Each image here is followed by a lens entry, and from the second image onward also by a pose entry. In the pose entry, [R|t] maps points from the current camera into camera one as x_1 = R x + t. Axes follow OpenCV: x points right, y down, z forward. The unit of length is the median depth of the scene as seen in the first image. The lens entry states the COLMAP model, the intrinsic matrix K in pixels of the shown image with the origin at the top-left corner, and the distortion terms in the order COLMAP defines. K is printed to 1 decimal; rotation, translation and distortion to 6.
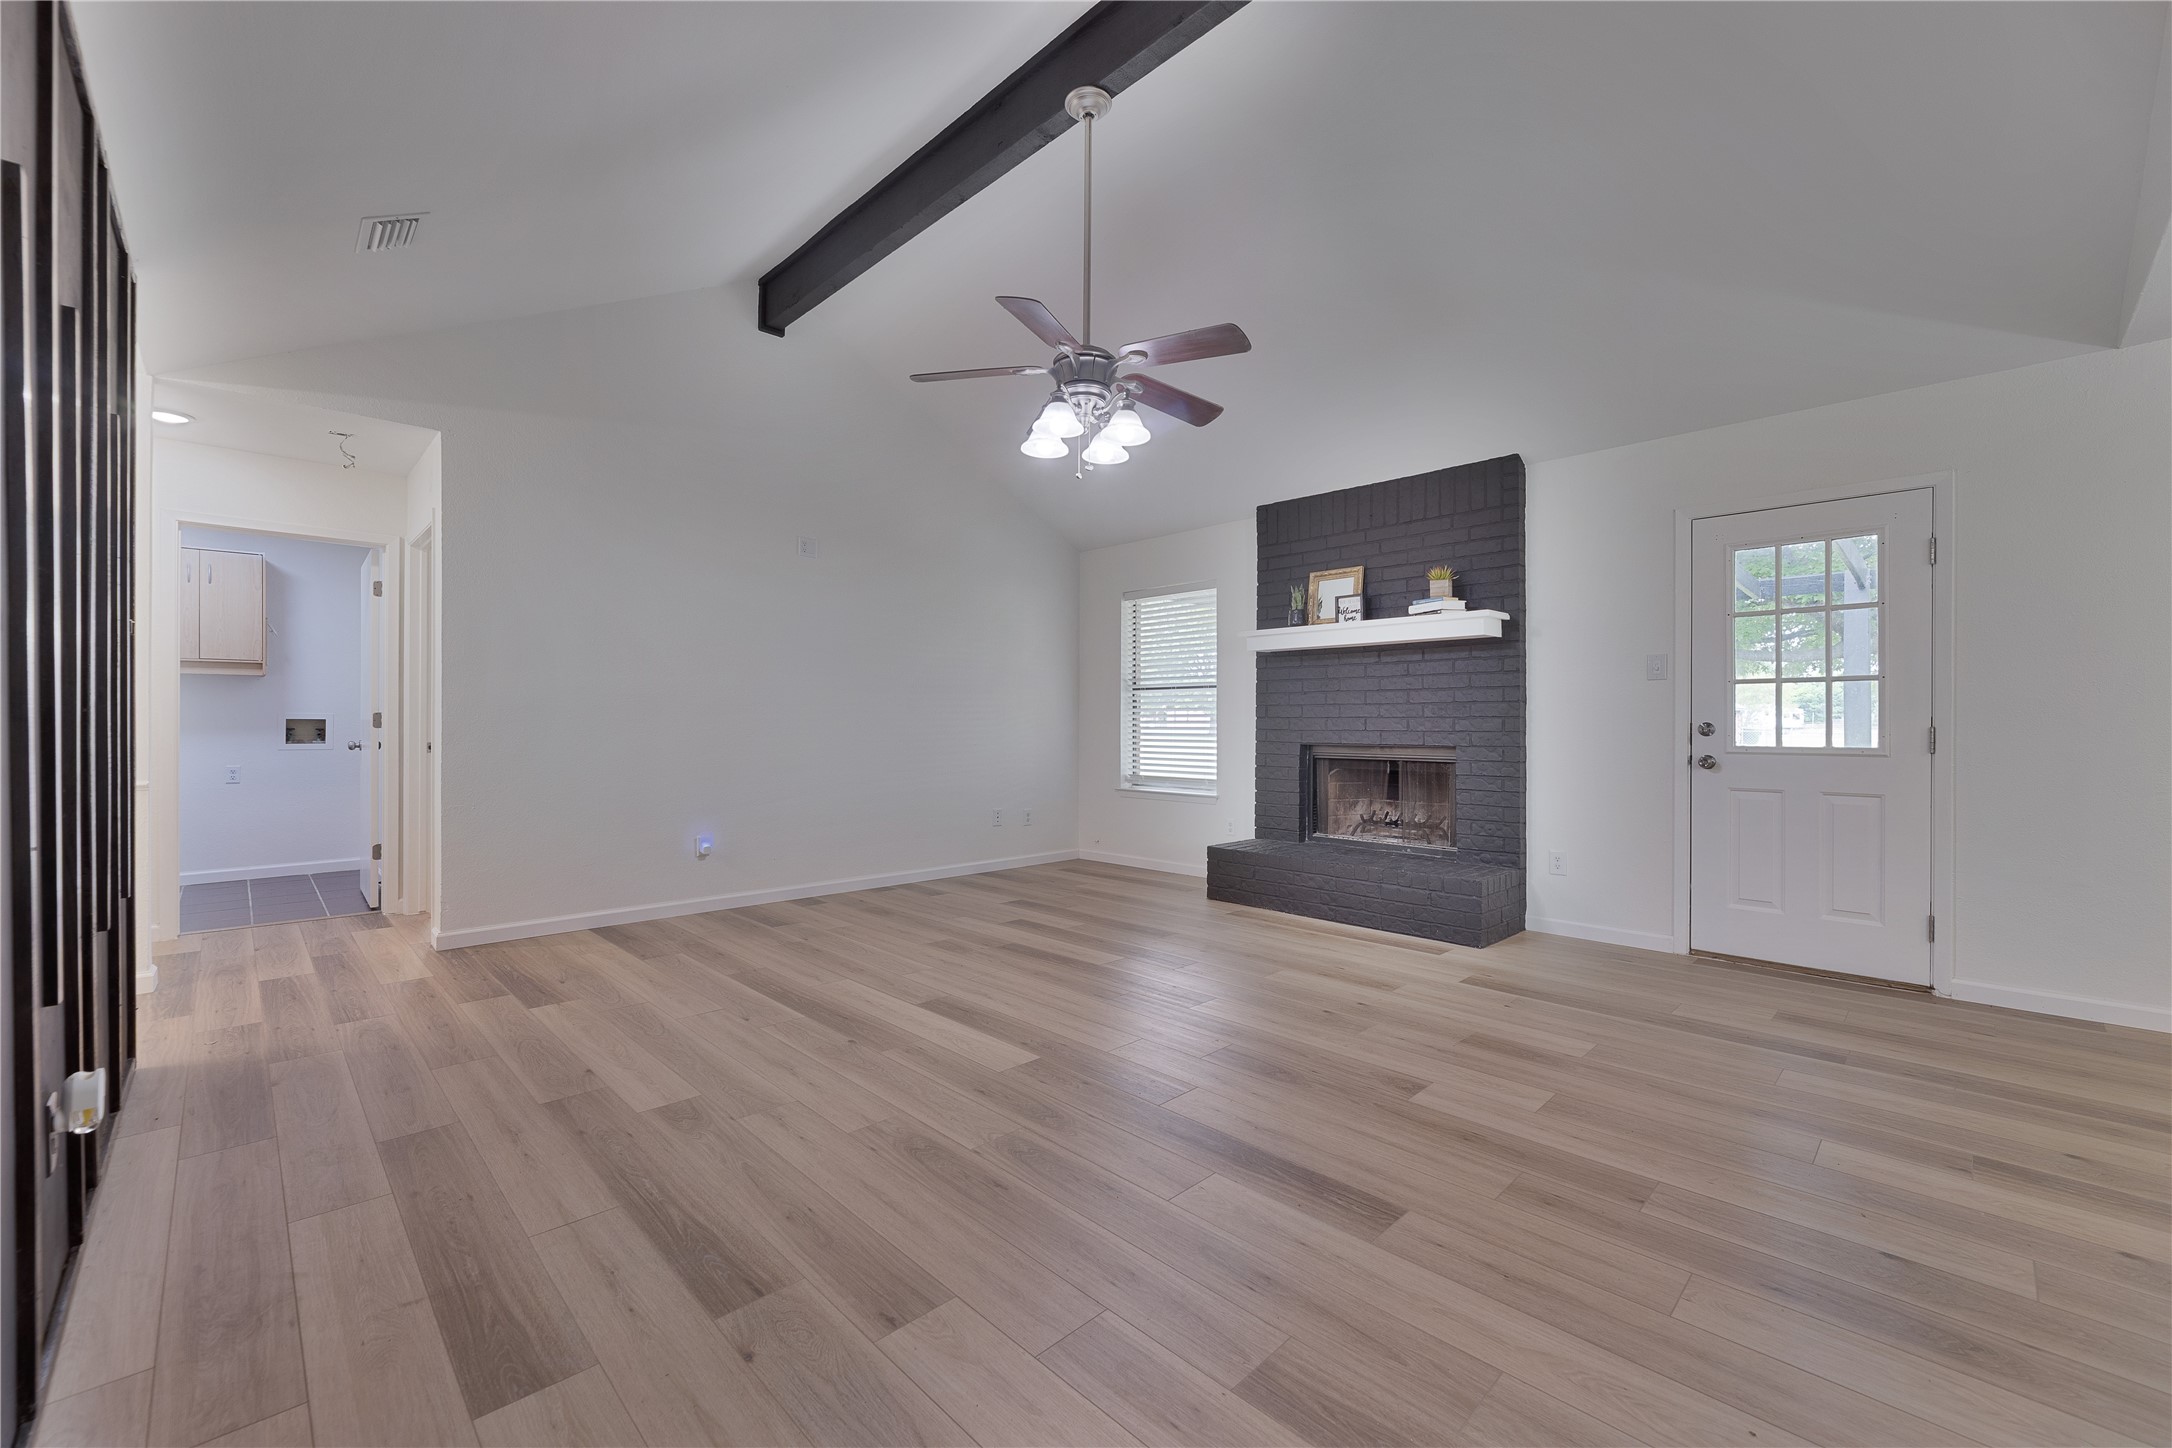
lens RADIAL K [[874.8, 0, 1076.7], [0, 874.8, 723.3], [0, 0, 1]] dist [-0.004403, -0.000039]
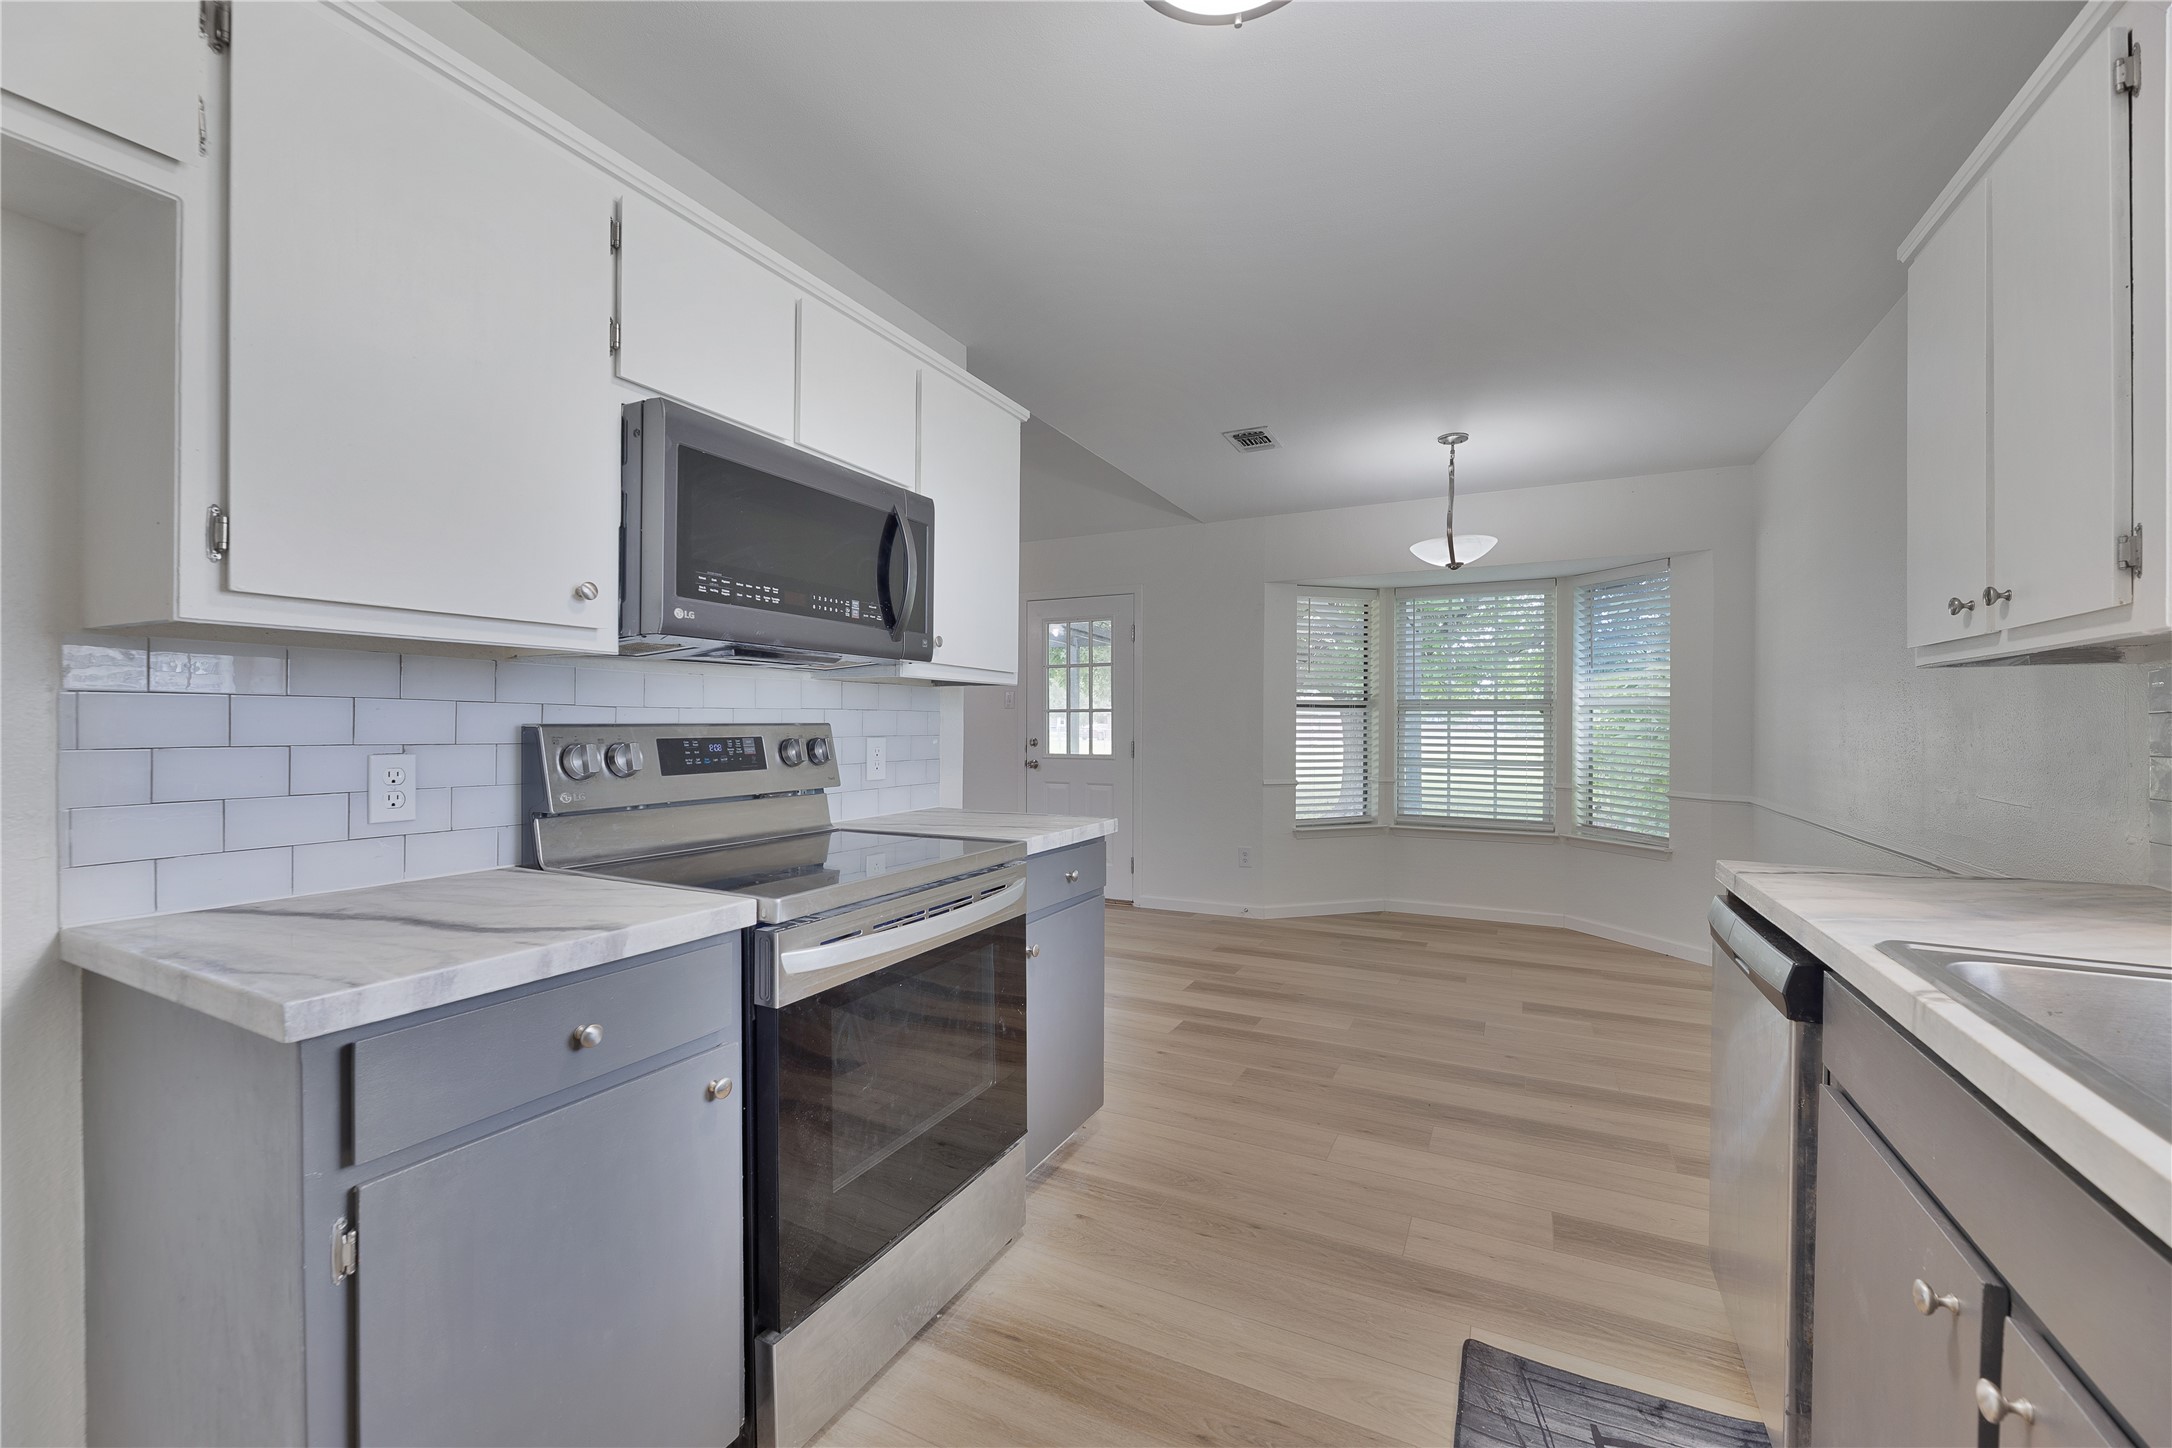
lens RADIAL K [[874.8, 0, 1076.7], [0, 874.8, 723.3], [0, 0, 1]] dist [-0.004403, -0.000039]
pose [[0.947042, 0.004510, 0.321079, 0.330455], [-0.002150, 0.999968, -0.007704, -0.015622], [-0.321104, 0.006605, 0.947021, -0.480051]]
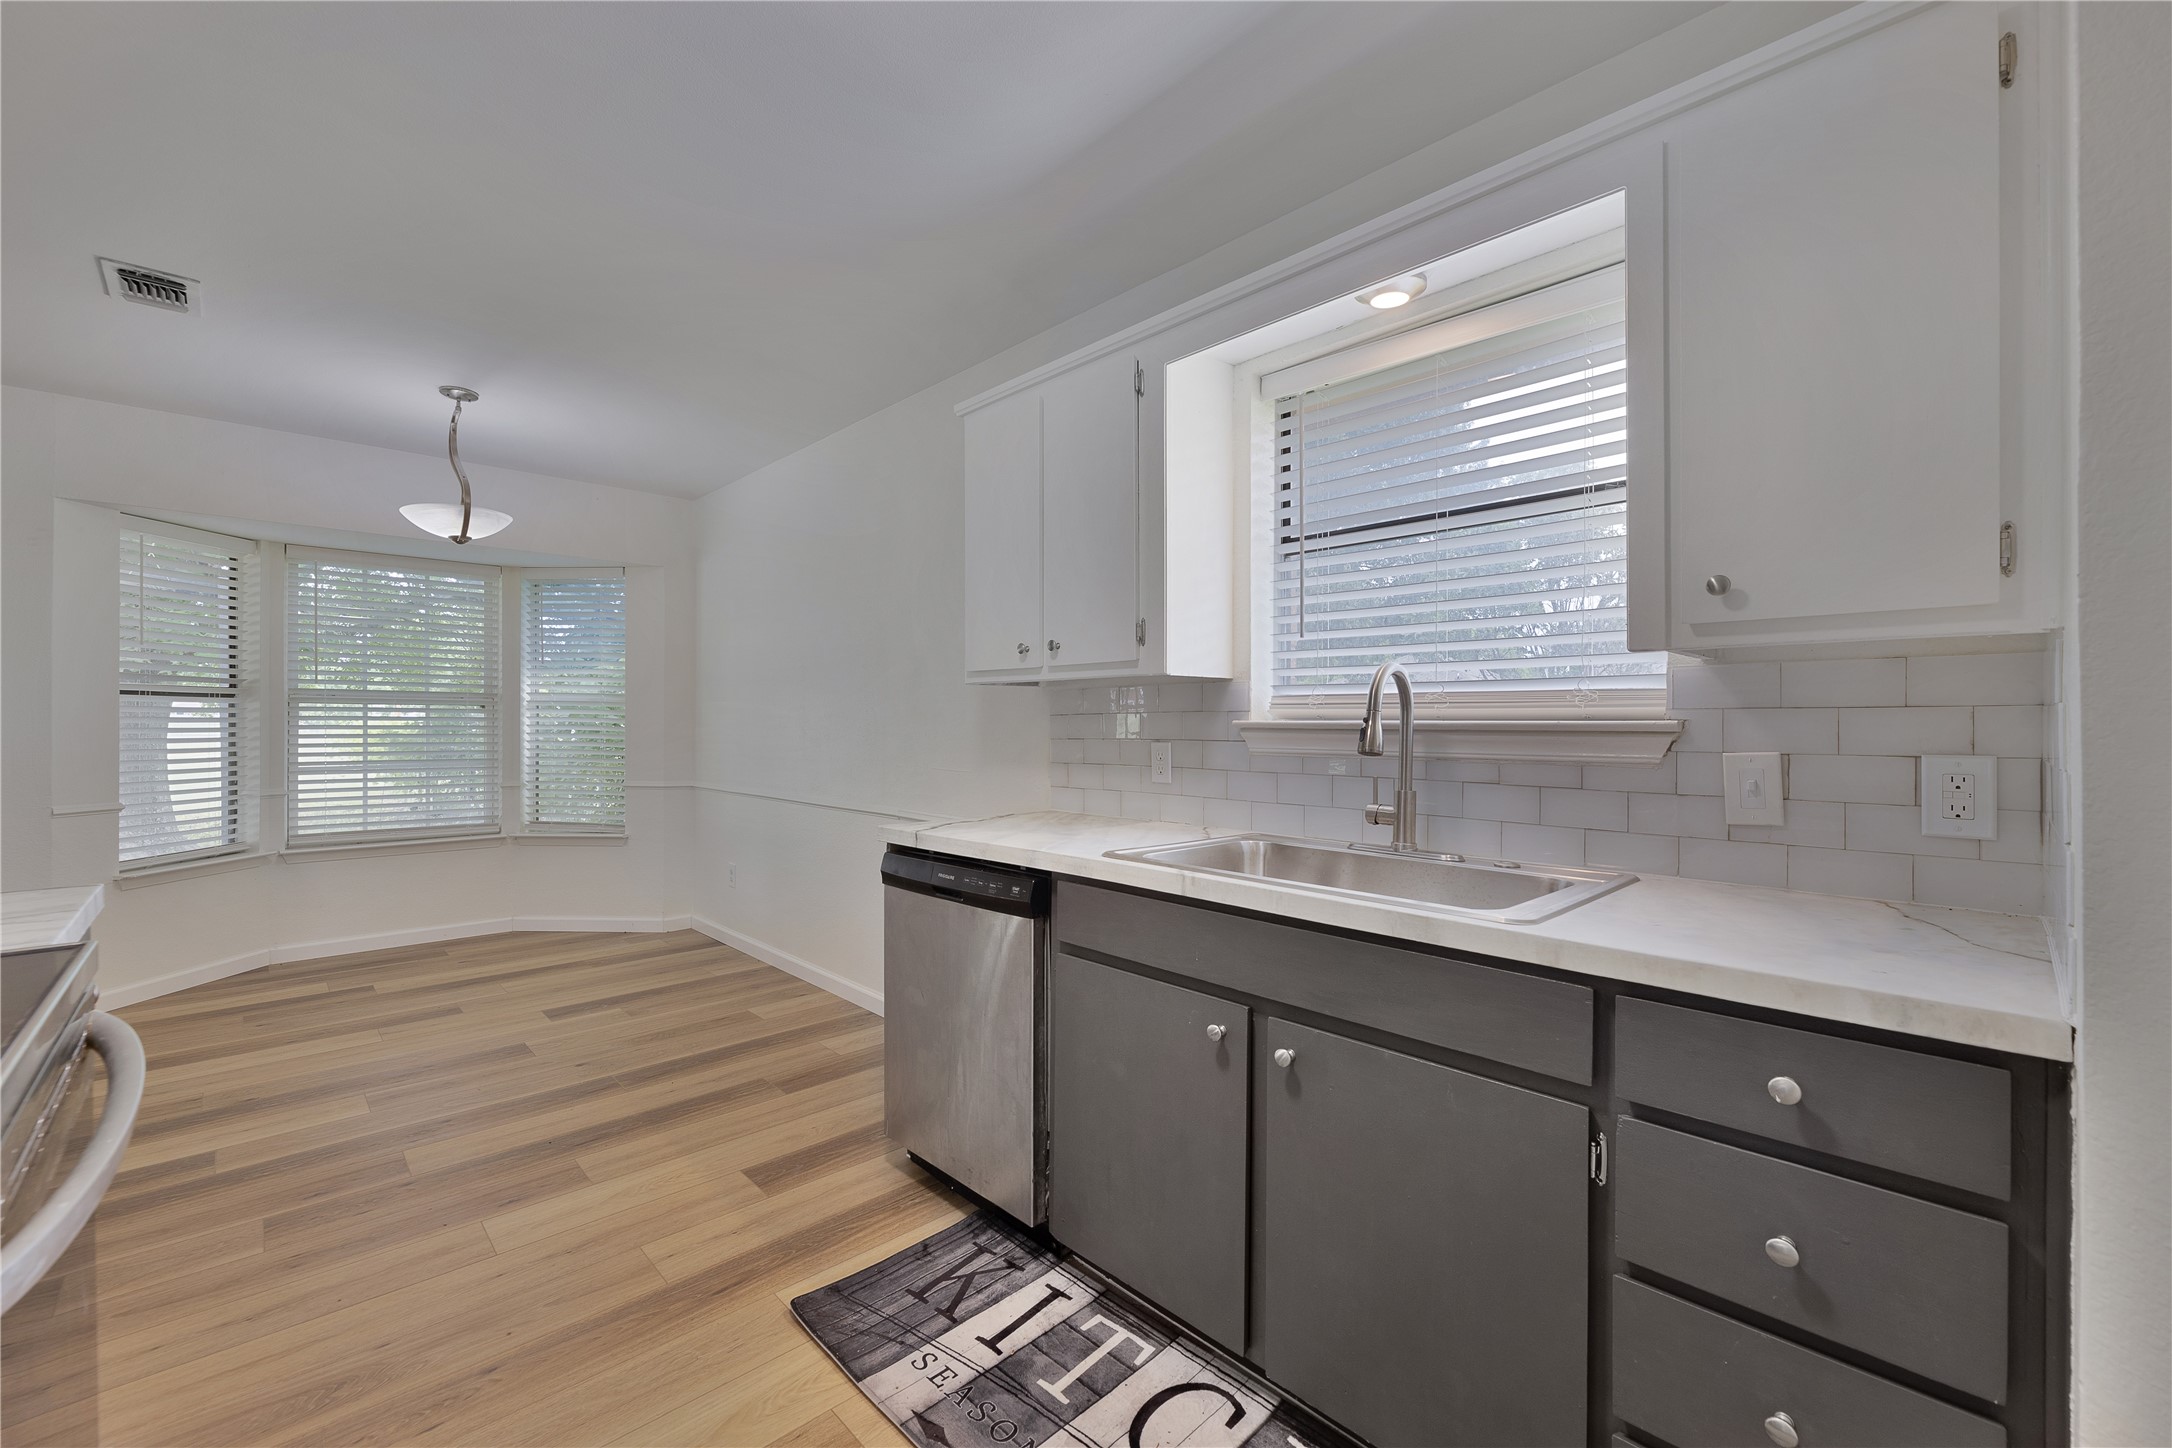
lens RADIAL K [[879.9, 0, 1046.4], [0, 879.9, 716.7], [0, 0, 1]] dist [0.000663, 0.000006]
pose [[0.030807, 0.008008, 0.999493, 0.196675], [0.003859, 0.999959, -0.008131, -0.017129], [-0.999518, 0.004108, 0.030775, -0.285576]]
